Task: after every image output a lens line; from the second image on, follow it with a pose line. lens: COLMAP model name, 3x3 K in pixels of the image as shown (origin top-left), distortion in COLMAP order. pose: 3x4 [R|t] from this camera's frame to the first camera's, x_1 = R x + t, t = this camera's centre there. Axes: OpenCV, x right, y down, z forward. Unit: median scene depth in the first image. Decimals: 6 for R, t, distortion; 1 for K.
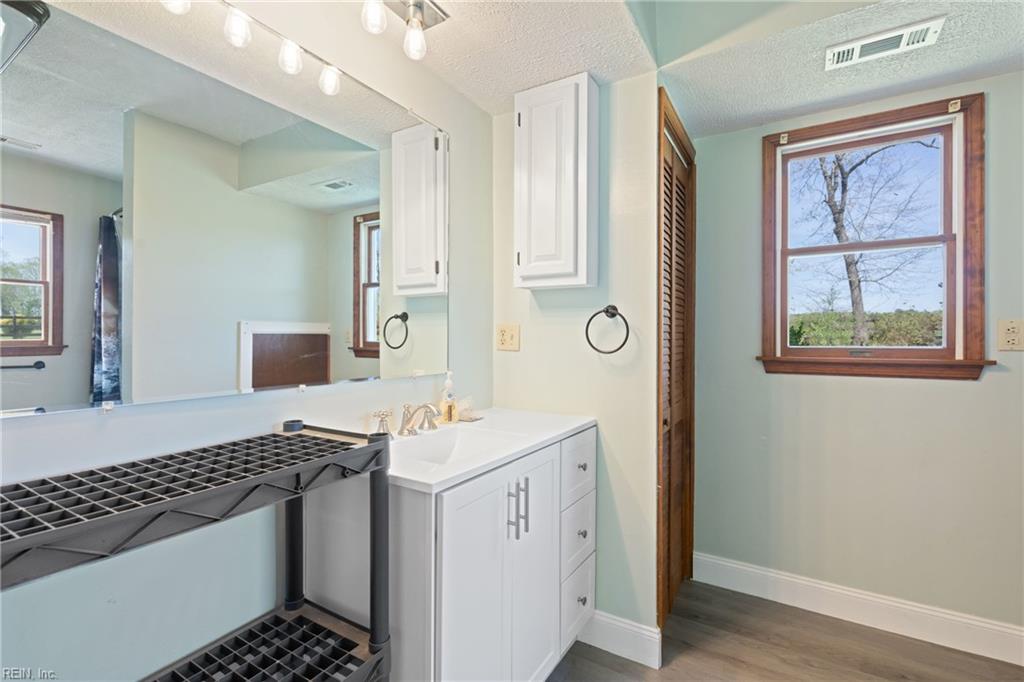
lens RADIAL K [[465.9, 0, 506.2], [0, 465.9, 338.7], [0, 0, 1]] dist [-0.005677, 0.001516]
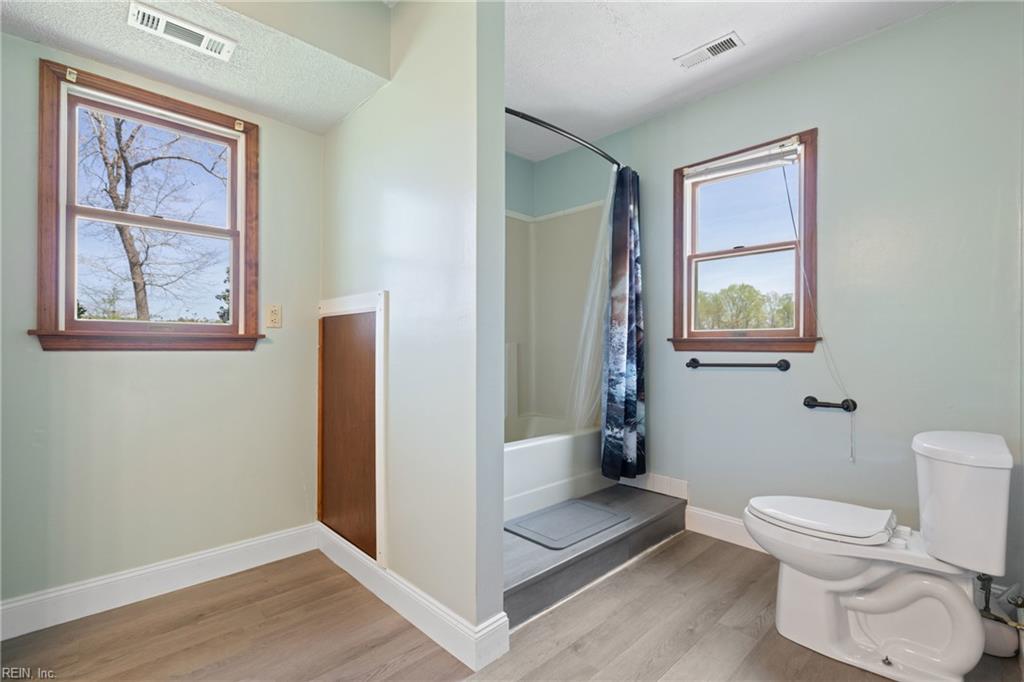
lens RADIAL K [[465.9, 0, 527.2], [0, 465.9, 346.8], [0, 0, 1]] dist [-0.005677, 0.001516]
pose [[0.227492, 0.000325, 0.973780, -0.041739], [-0.002025, 0.999998, 0.000139, 0.066042], [-0.973778, -0.002003, 0.227492, -0.013038]]
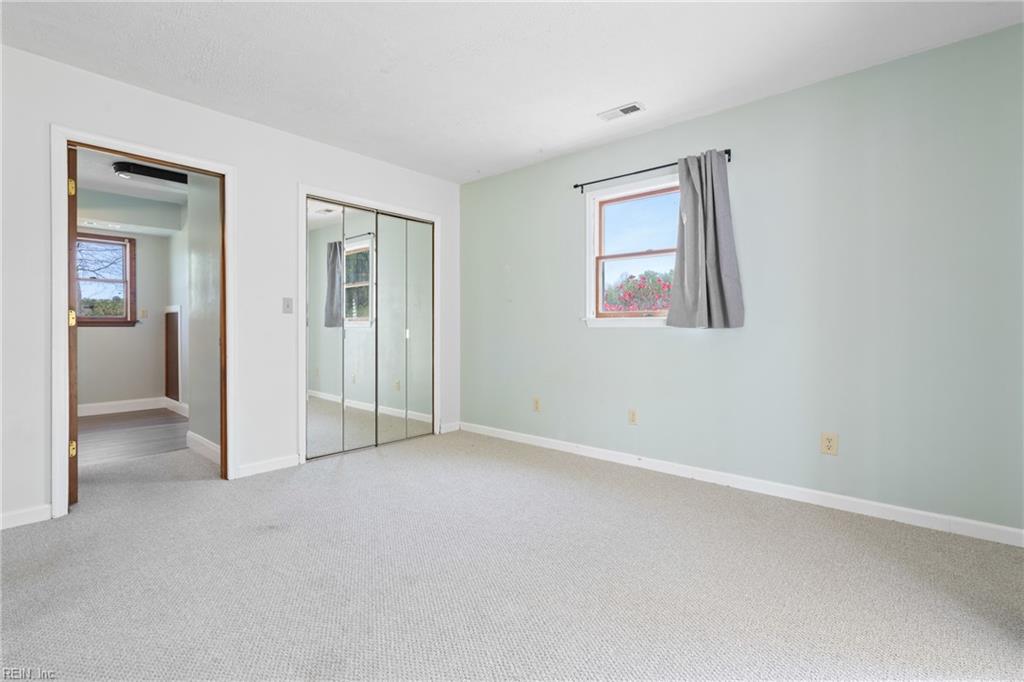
lens RADIAL K [[465.9, 0, 520.3], [0, 465.9, 330.5], [0, 0, 1]] dist [-0.005677, 0.001516]
pose [[0.152639, -0.008495, 0.988246, -1.513667], [0.000054, 0.999963, 0.008588, 0.075050], [-0.988282, -0.001258, 0.152634, -1.839569]]
